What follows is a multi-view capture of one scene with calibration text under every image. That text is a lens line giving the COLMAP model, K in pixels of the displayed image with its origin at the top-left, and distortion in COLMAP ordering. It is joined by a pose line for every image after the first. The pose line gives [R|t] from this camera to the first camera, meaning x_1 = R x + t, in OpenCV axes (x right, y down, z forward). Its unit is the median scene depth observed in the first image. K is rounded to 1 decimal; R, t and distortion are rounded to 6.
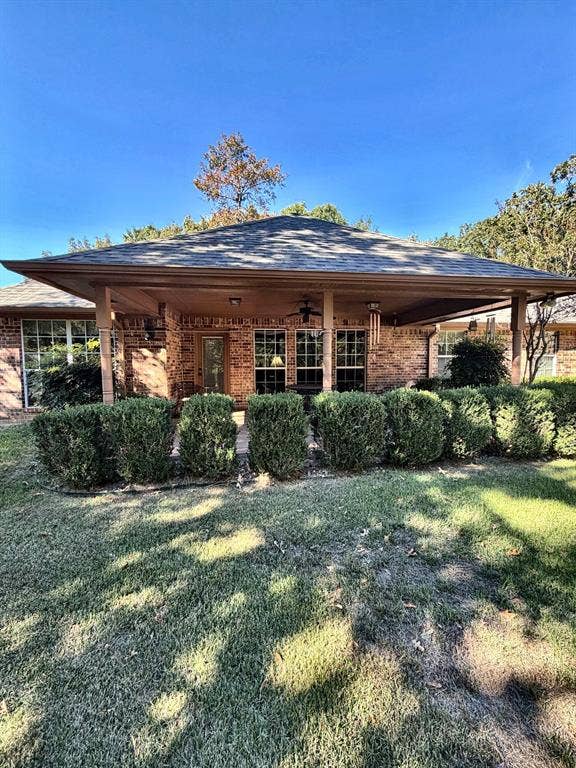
lens RADIAL K [[305.5, 0, 288.0], [0, 305.5, 384.0], [0, 0, 1]] dist [-0.000600, 0.000059]
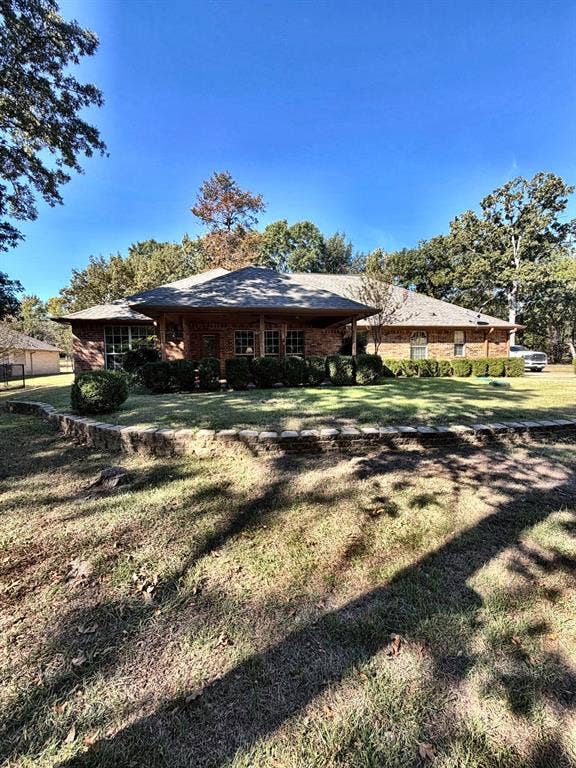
lens RADIAL K [[305.5, 0, 288.0], [0, 305.5, 384.0], [0, 0, 1]] dist [-0.000600, 0.000059]
pose [[0.999774, -0.007070, 0.020059, 0.210564], [0.007038, 0.999974, 0.001699, 0.159153], [-0.020071, -0.001558, 0.999797, -0.960383]]
